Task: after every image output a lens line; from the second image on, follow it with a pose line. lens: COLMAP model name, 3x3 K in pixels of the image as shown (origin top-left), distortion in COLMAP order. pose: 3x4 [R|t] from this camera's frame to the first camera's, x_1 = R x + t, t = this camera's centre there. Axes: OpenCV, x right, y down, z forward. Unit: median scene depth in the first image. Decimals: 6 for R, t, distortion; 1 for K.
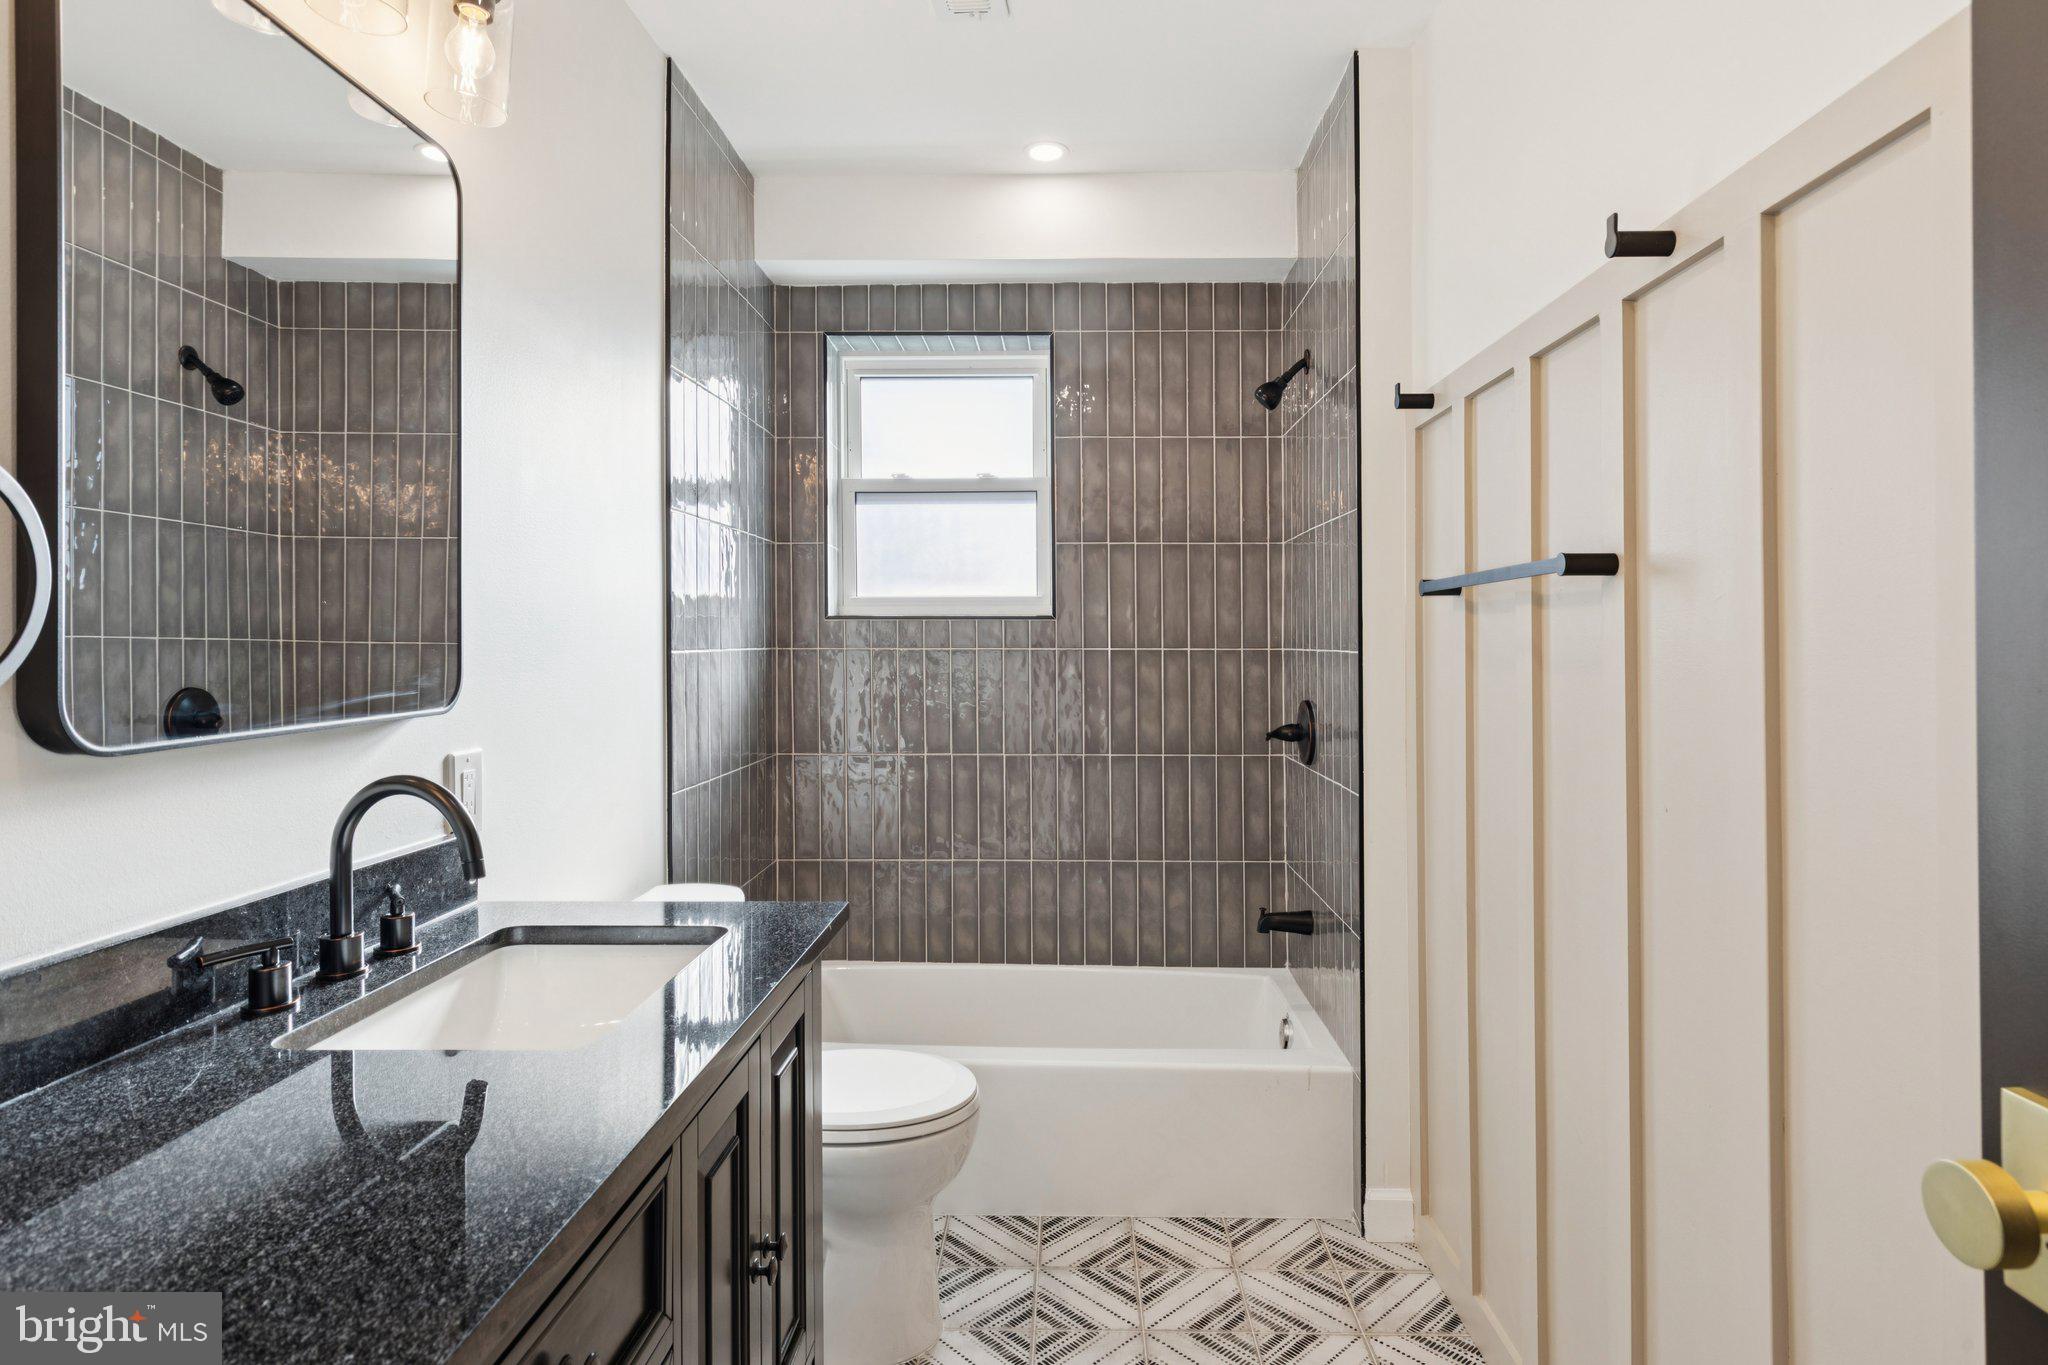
lens RADIAL K [[1090.5, 0, 1029.0], [0, 1090.5, 635.2], [0, 0, 1]] dist [0.002037, 0.000246]
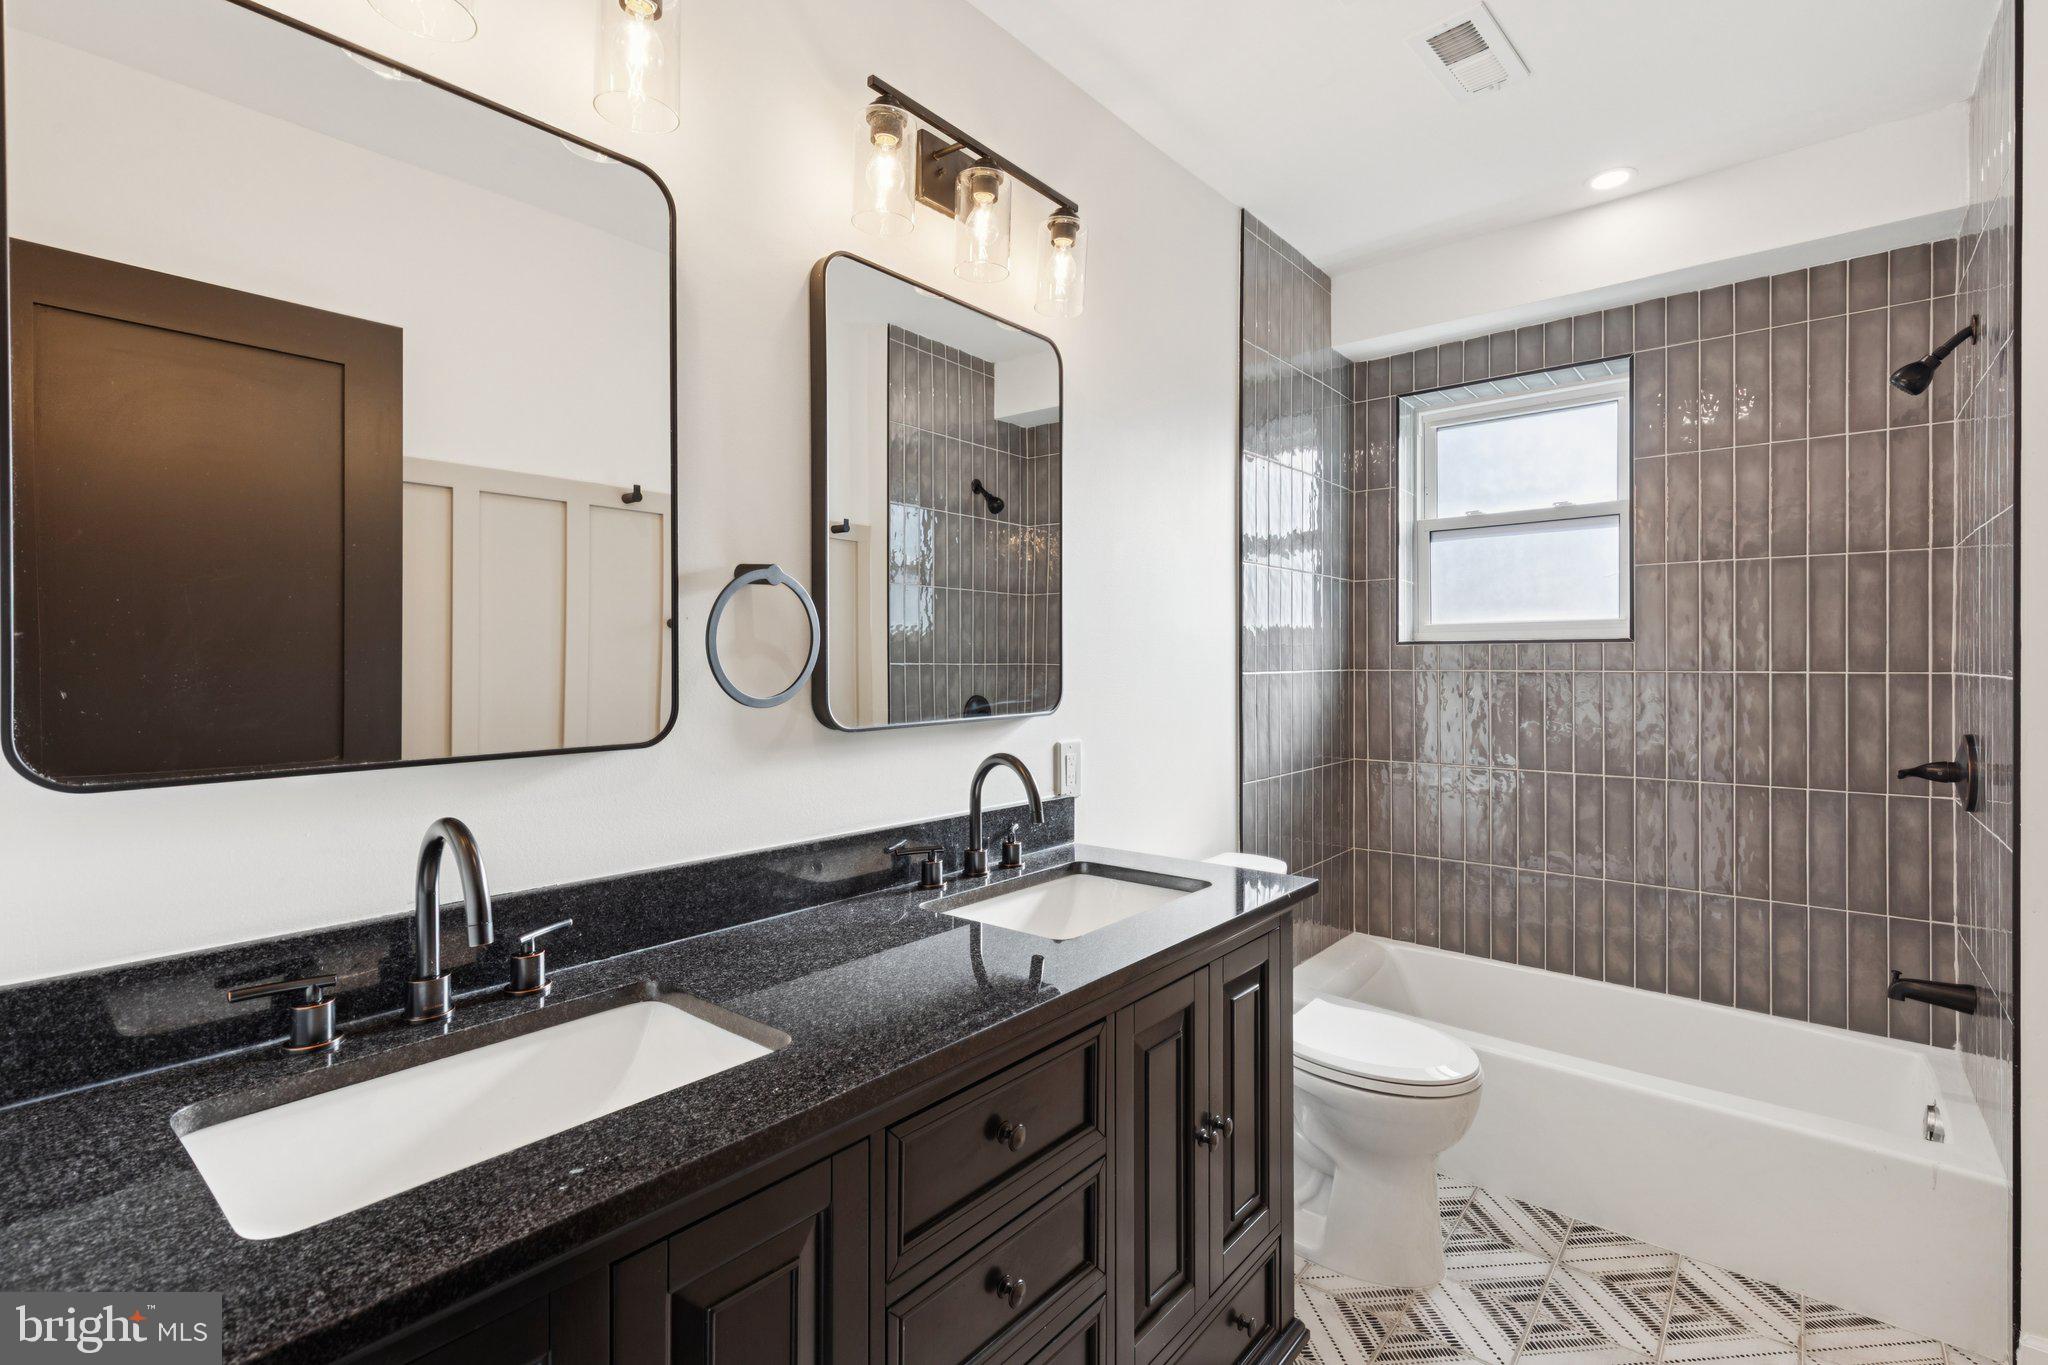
lens RADIAL K [[916.5, 0, 1020.8], [0, 916.5, 660.4], [0, 0, 1]] dist [0.003753, -0.000424]
pose [[0.781968, -0.003375, -0.623309, 0.114827], [0.006337, 0.999977, 0.002536, -0.003361], [0.623286, -0.005933, 0.781971, -0.006509]]
